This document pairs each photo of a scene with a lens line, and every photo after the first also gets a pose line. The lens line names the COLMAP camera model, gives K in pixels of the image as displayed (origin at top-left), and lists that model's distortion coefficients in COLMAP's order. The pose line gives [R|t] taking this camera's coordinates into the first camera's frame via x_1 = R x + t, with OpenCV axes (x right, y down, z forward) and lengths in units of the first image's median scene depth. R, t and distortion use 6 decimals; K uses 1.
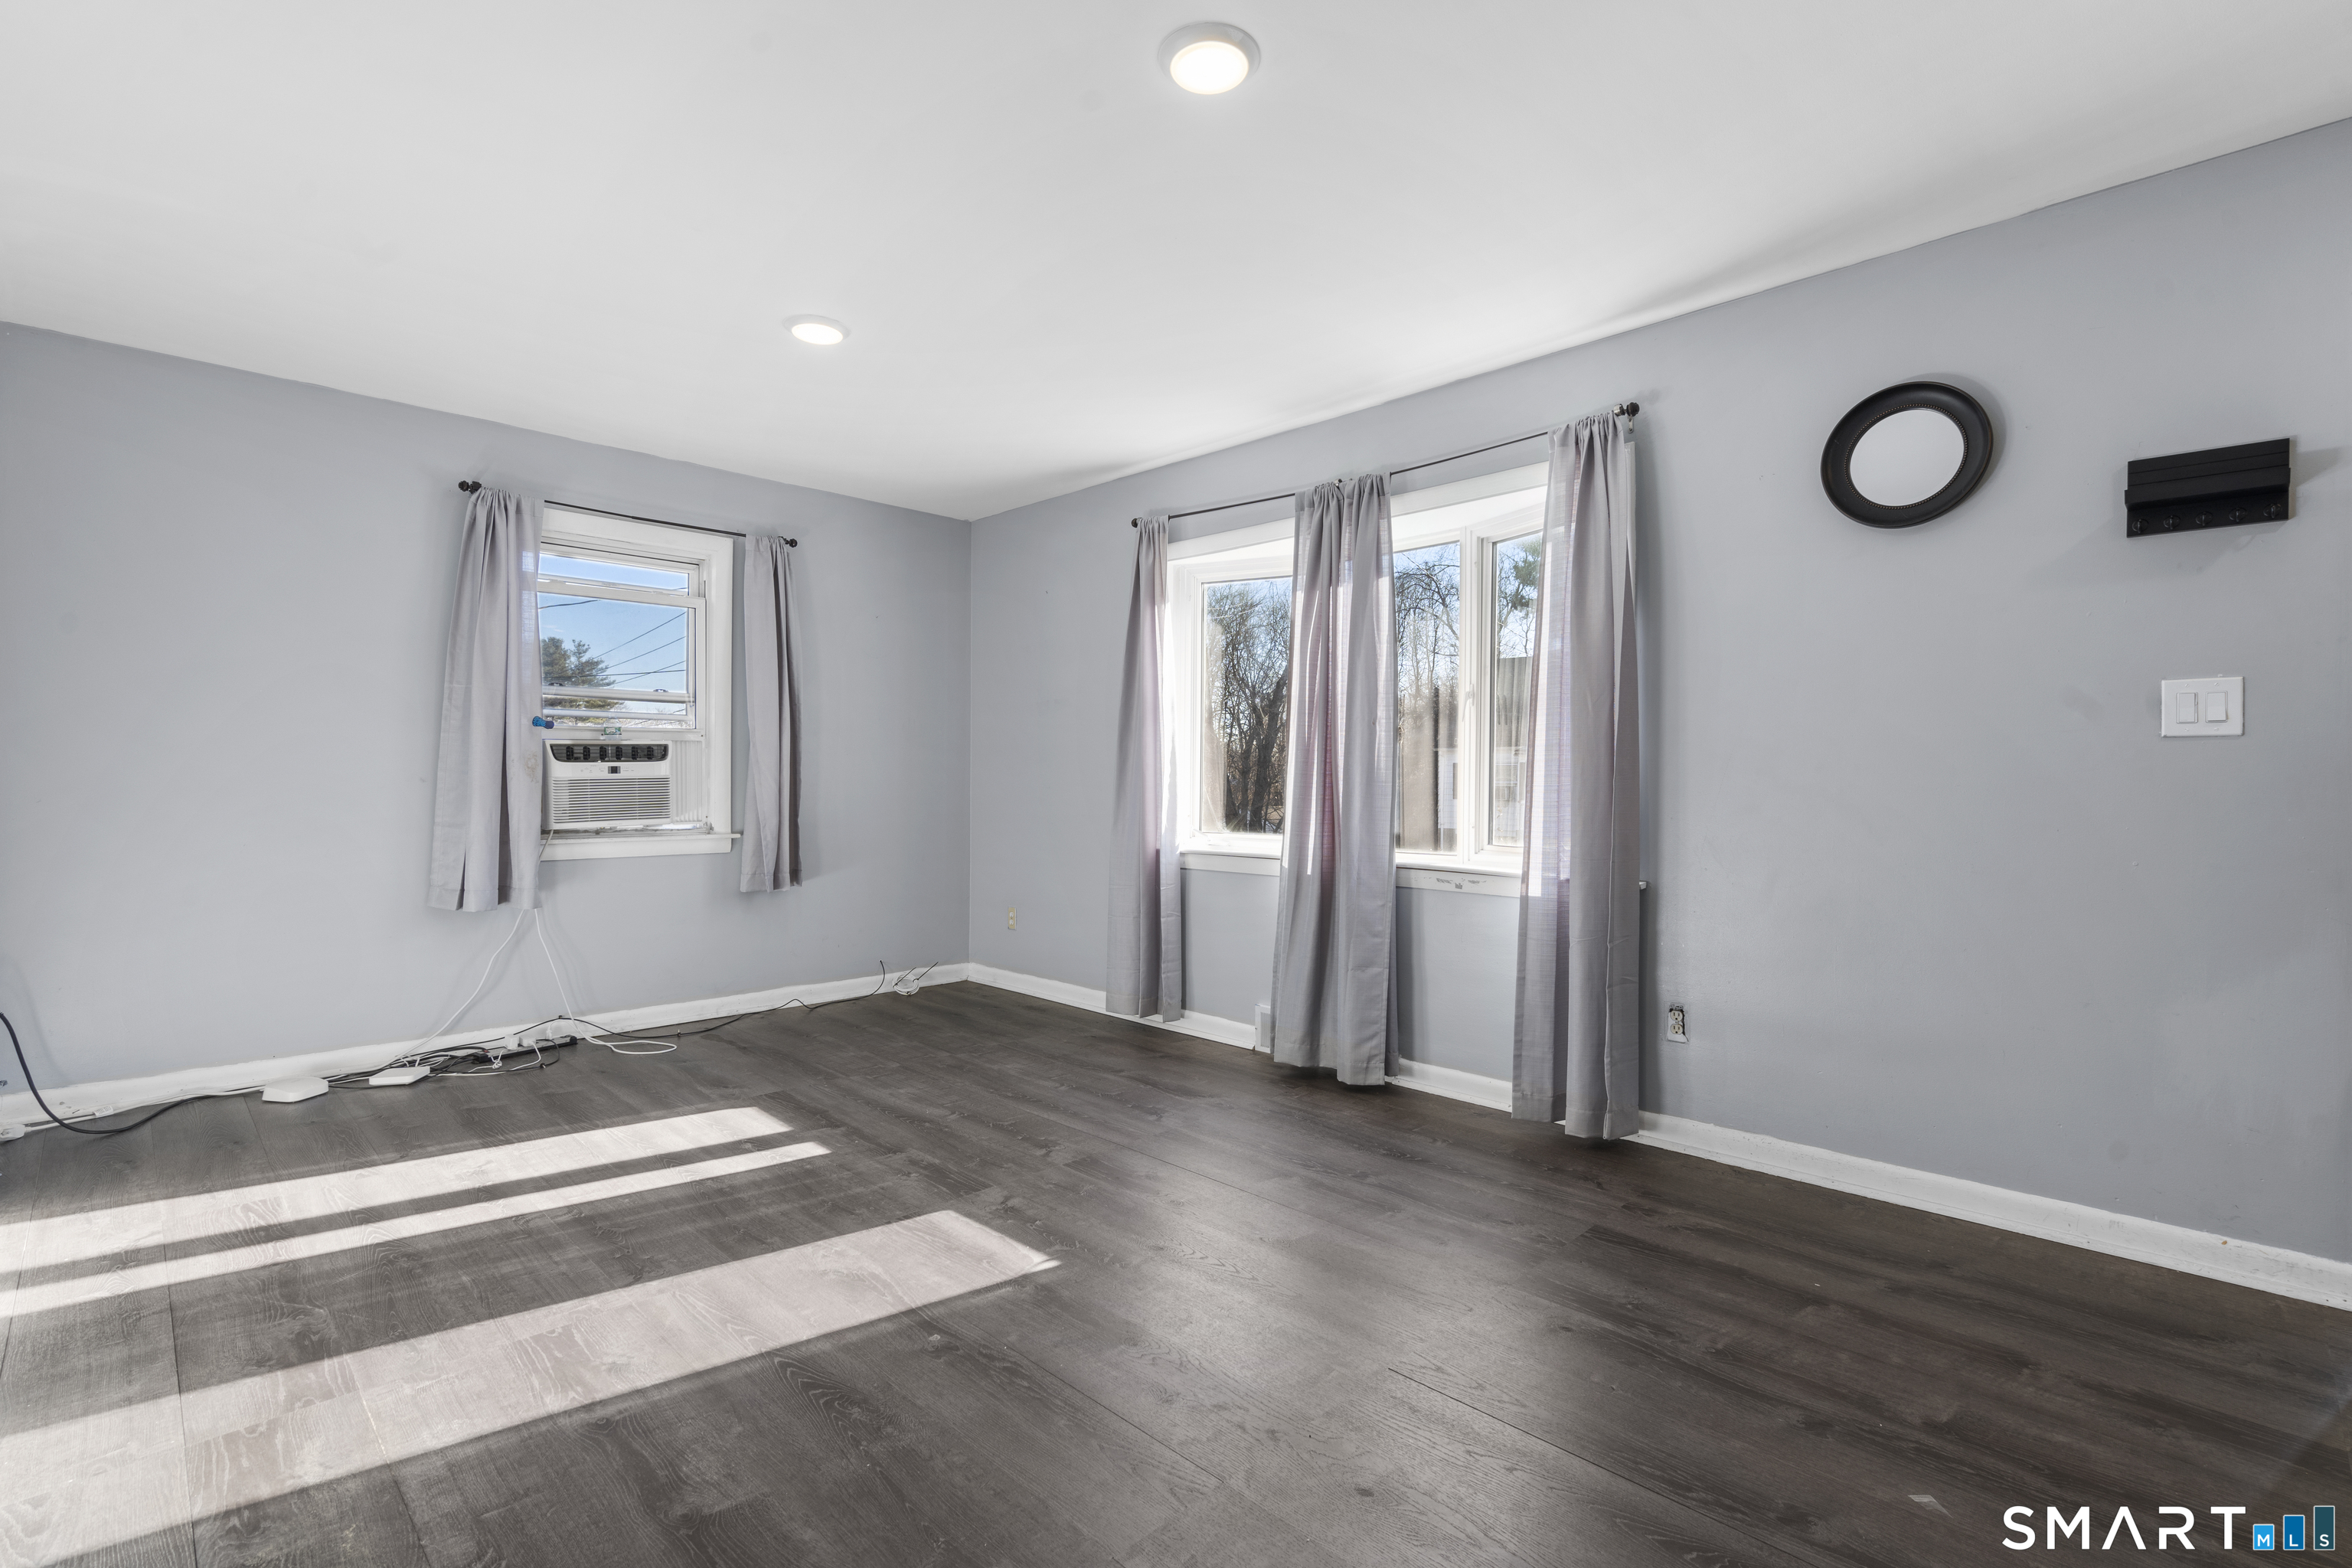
lens RADIAL K [[1060.1, 0, 1180.5], [0, 1060.1, 778.3], [0, 0, 1]] dist [-0.000039, -0.000158]
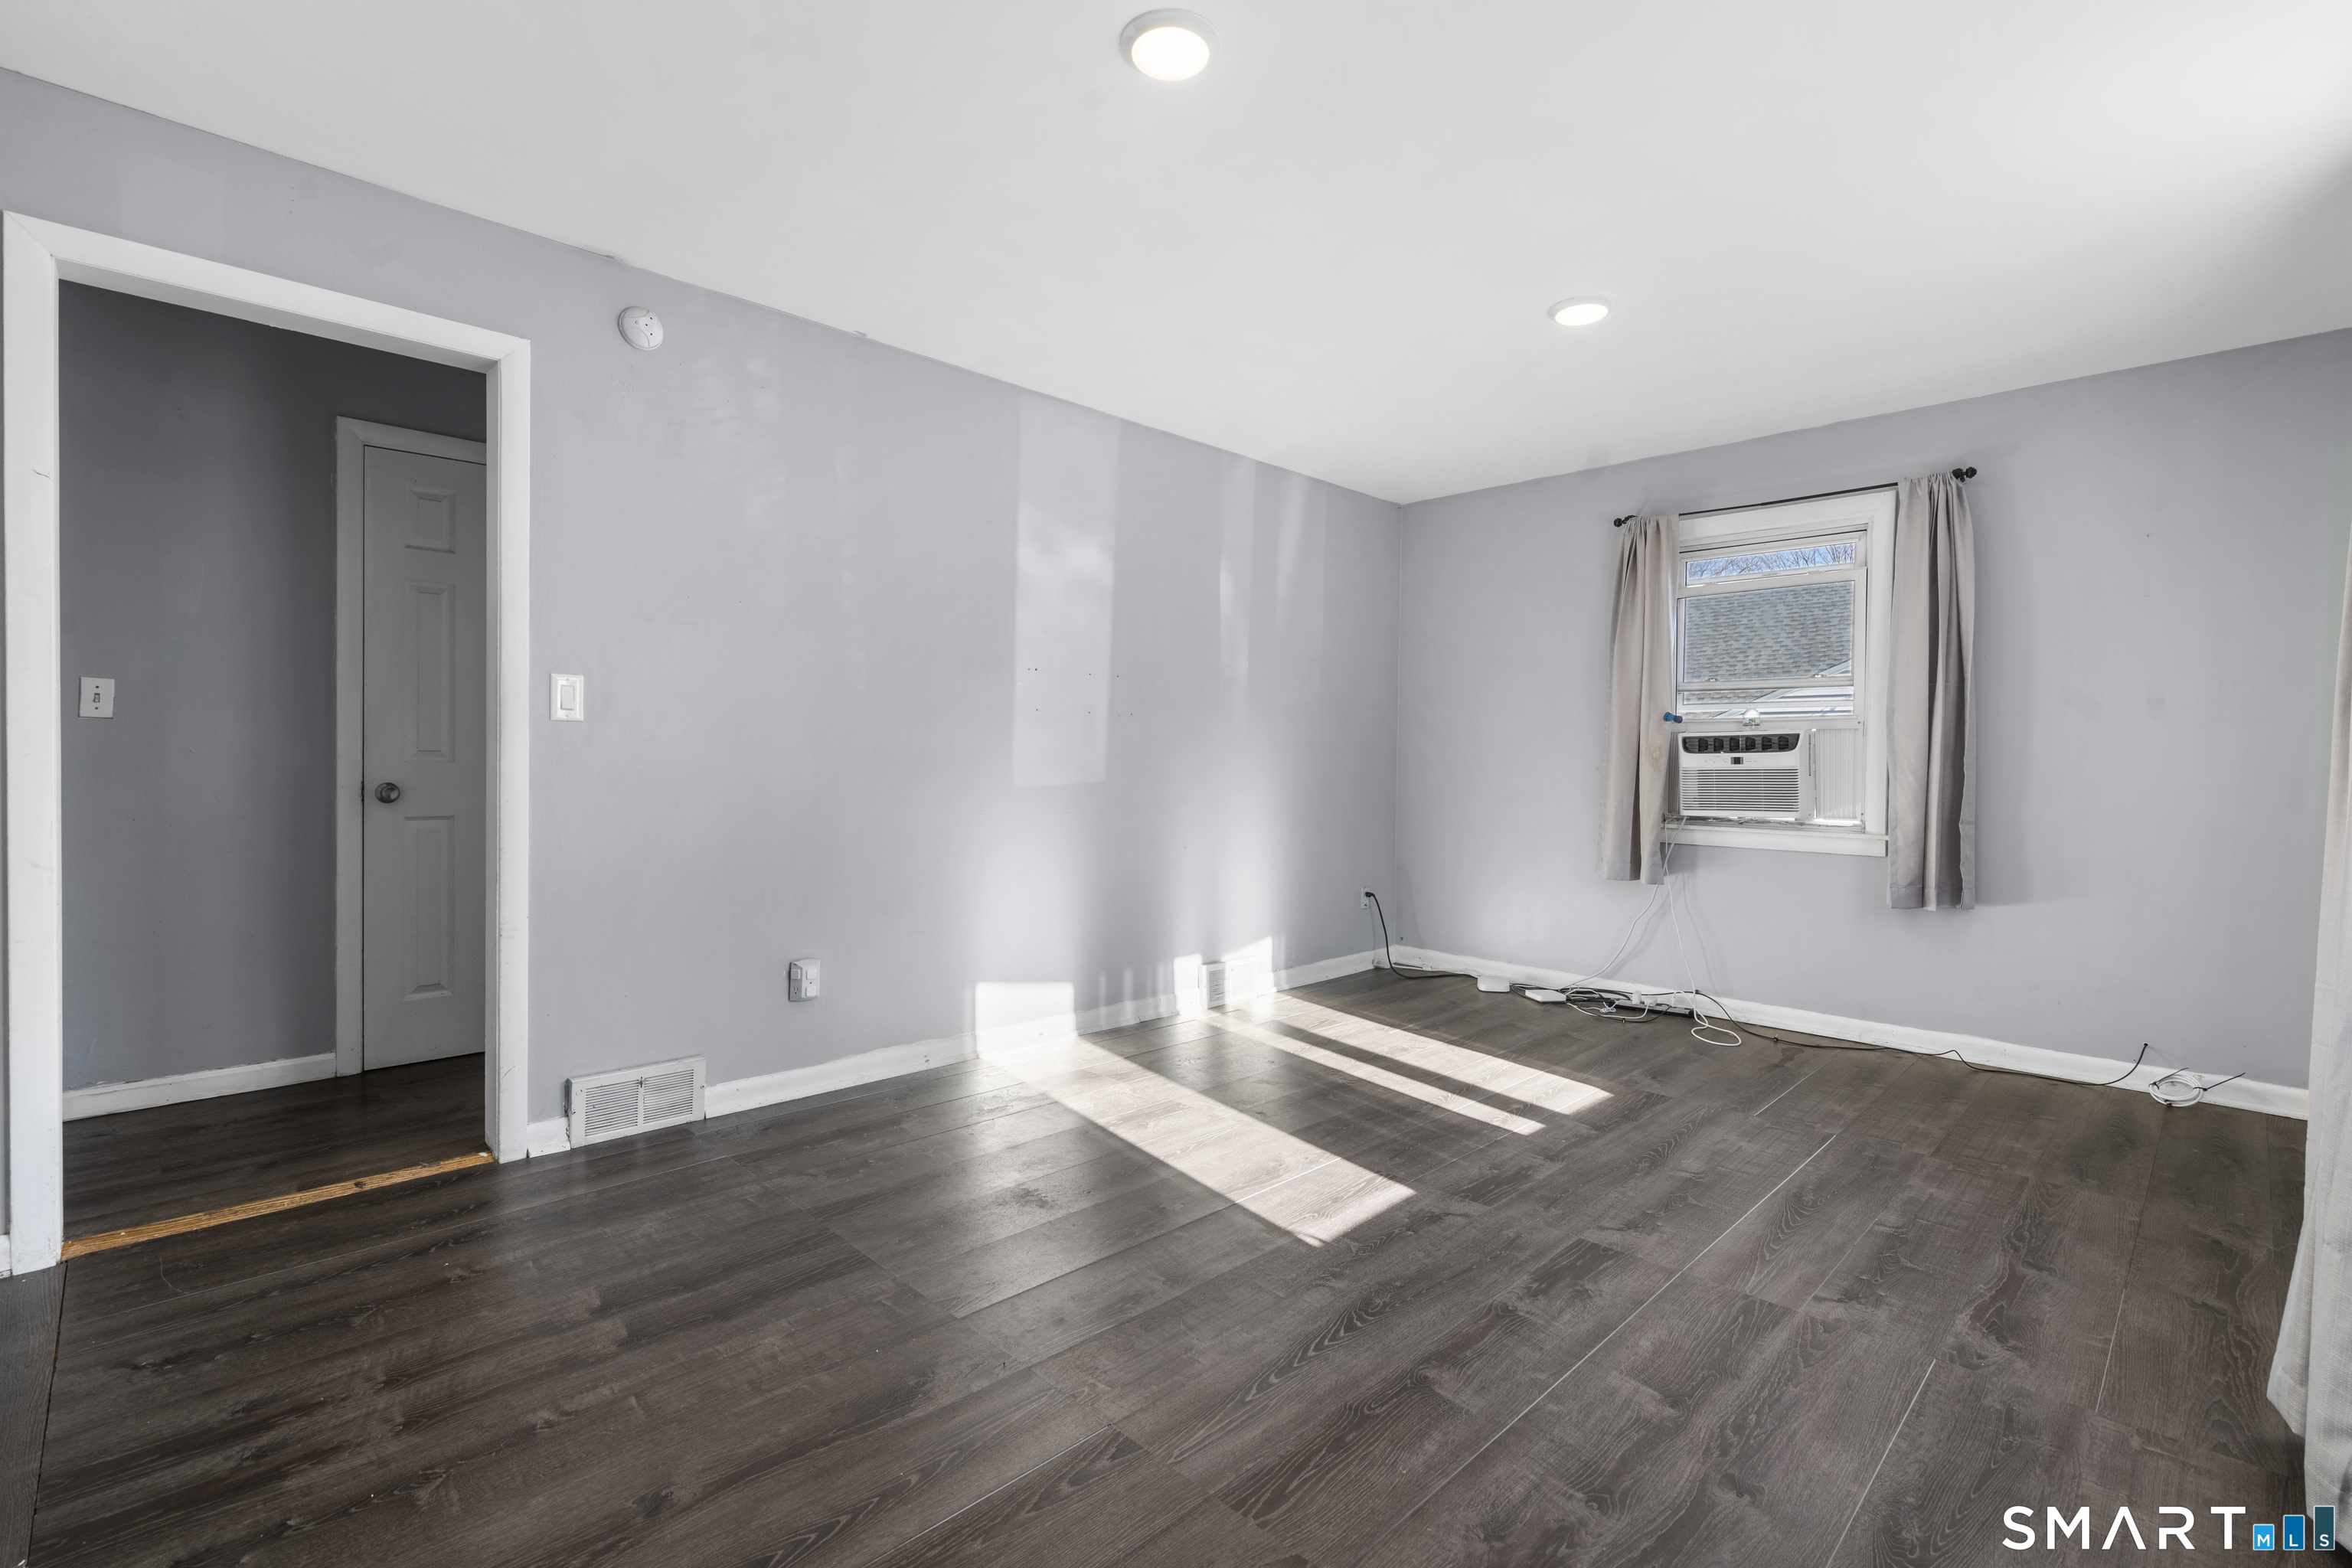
lens RADIAL K [[1060.1, 0, 1180.5], [0, 1060.1, 780.7], [0, 0, 1]] dist [-0.000039, -0.000158]
pose [[-0.000375, 0.014912, -0.999889, 0.552923], [-0.012273, 0.999813, 0.014916, 0.002783], [0.999925, 0.012277, -0.000192, 0.543920]]
